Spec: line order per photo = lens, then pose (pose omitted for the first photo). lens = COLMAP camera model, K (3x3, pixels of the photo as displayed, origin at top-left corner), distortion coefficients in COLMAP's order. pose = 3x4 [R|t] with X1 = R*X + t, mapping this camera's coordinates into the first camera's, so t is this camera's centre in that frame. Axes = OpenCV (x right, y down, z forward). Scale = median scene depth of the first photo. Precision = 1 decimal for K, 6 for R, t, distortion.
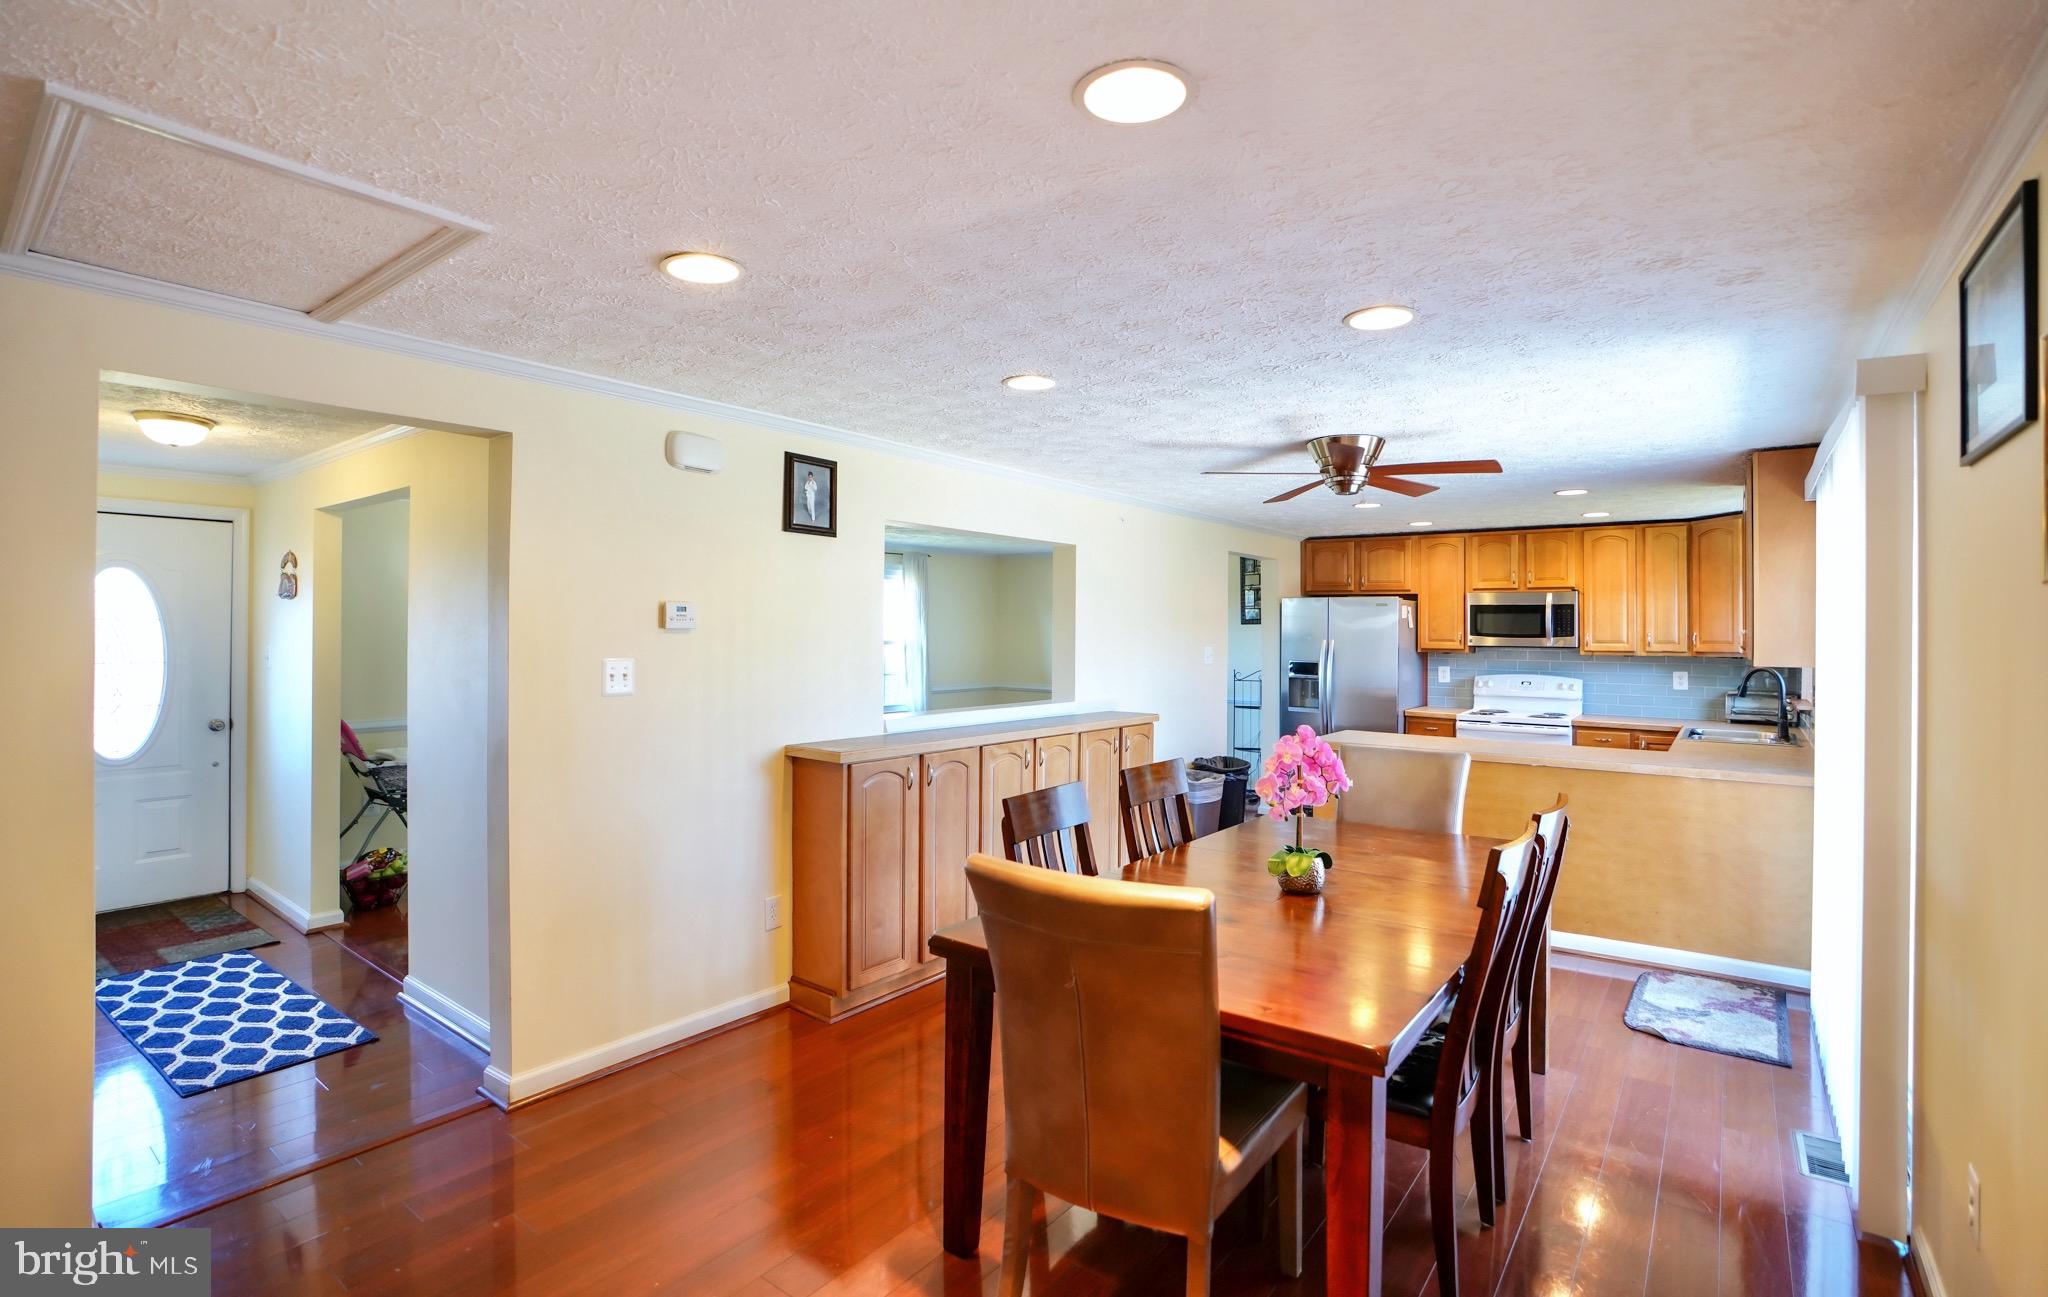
lens RADIAL K [[942.9, 0, 1015.4], [0, 942.9, 606.2], [0, 0, 1]] dist [-0.045618, 0.000174]
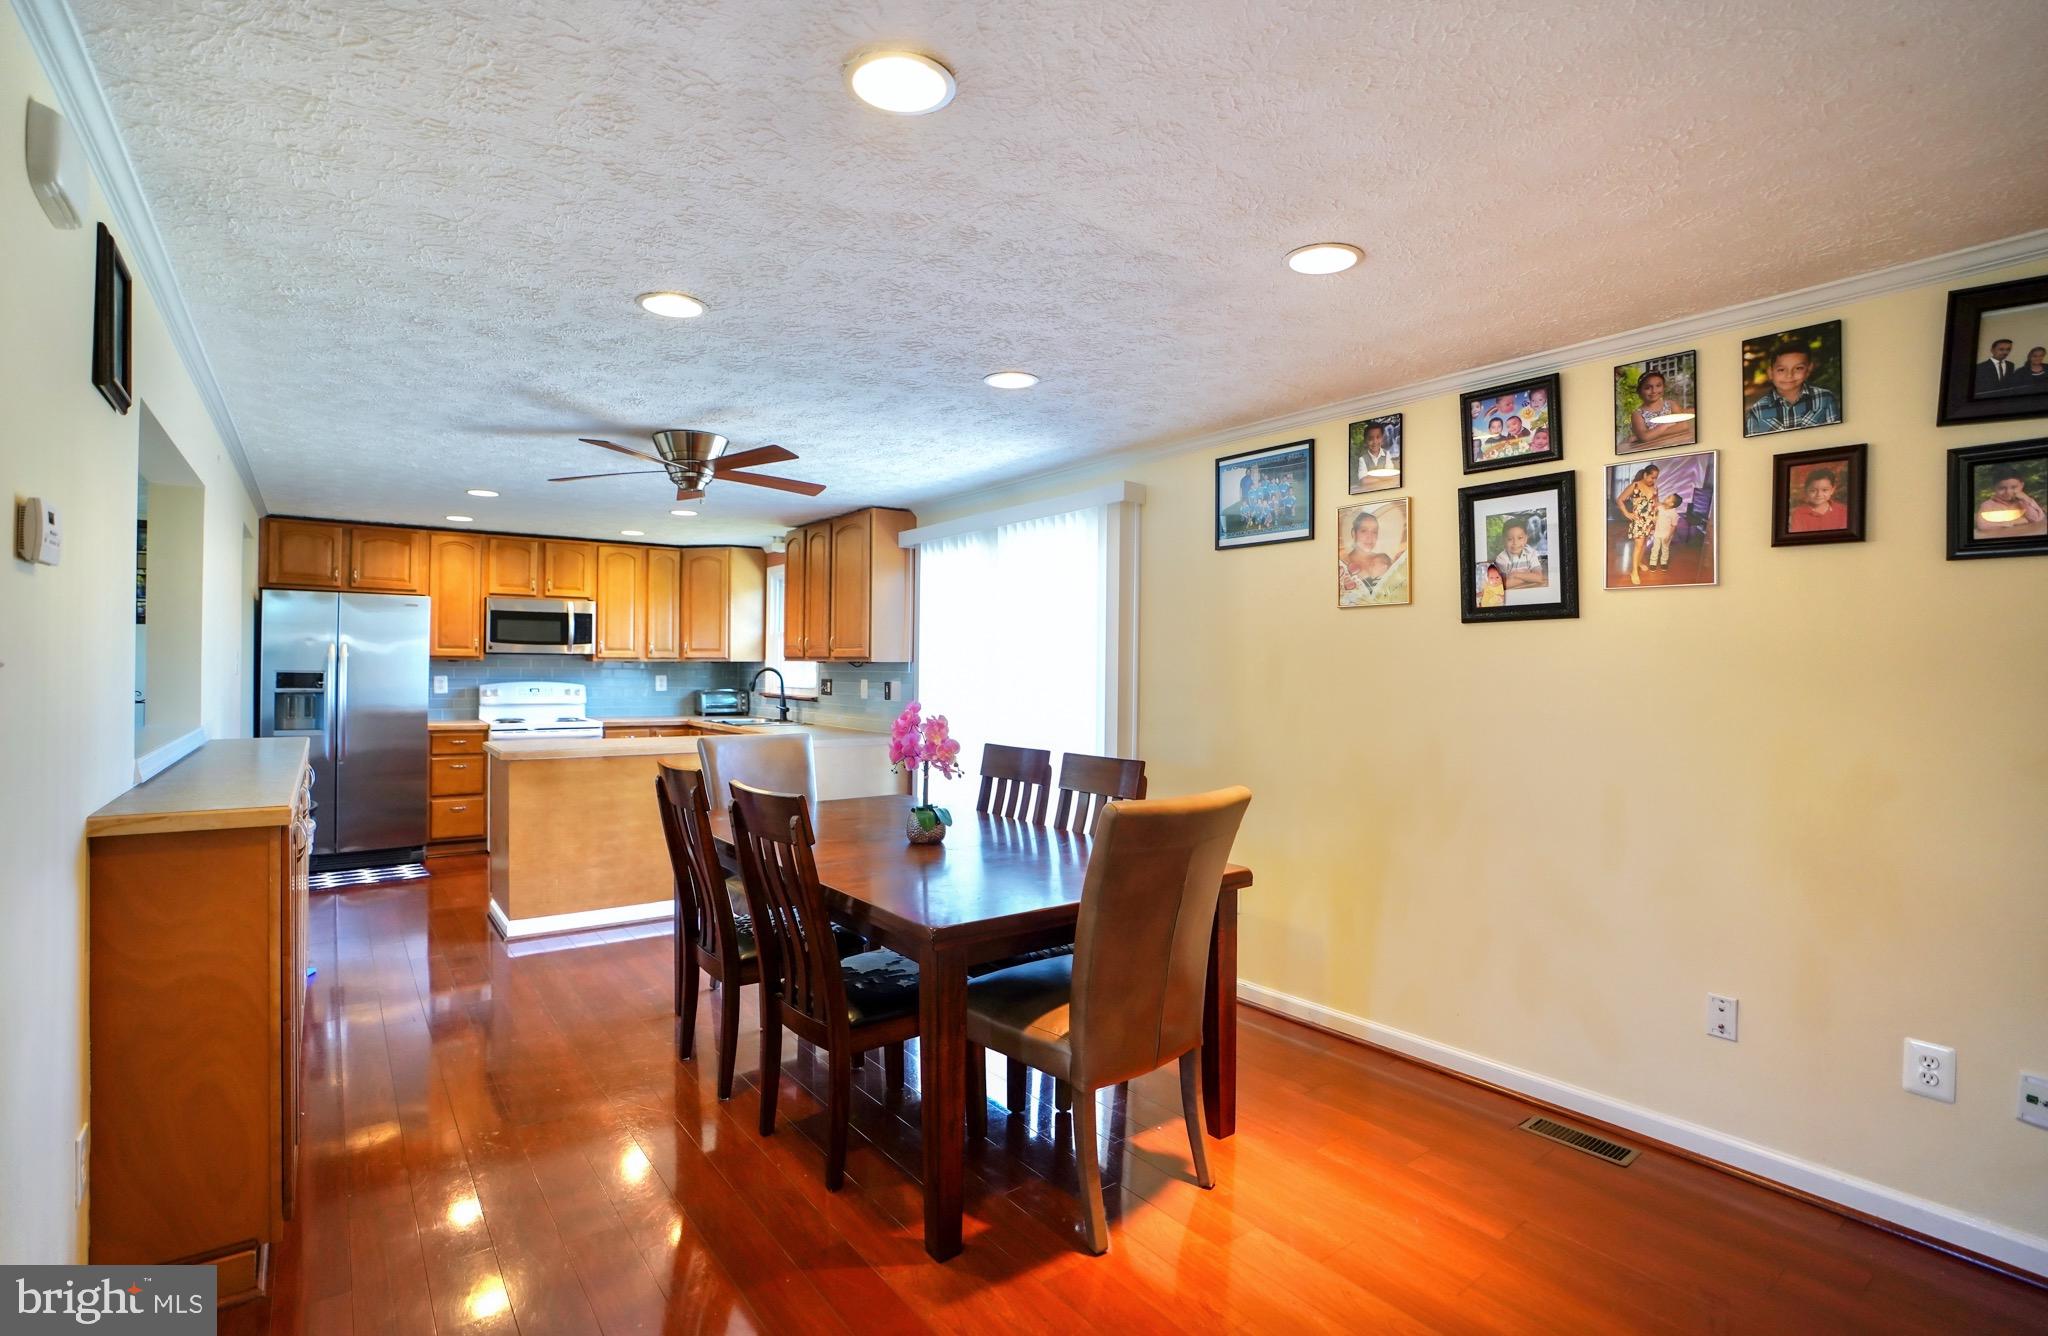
lens RADIAL K [[959.9, 0, 1008.2], [0, 959.9, 661.9], [0, 0, 1]] dist [-0.080730, 0.037255]
pose [[0.297690, -0.006070, 0.954643, -0.282392], [-0.036923, 0.999158, 0.017867, 0.015271], [-0.953948, -0.040568, 0.297215, 0.209985]]
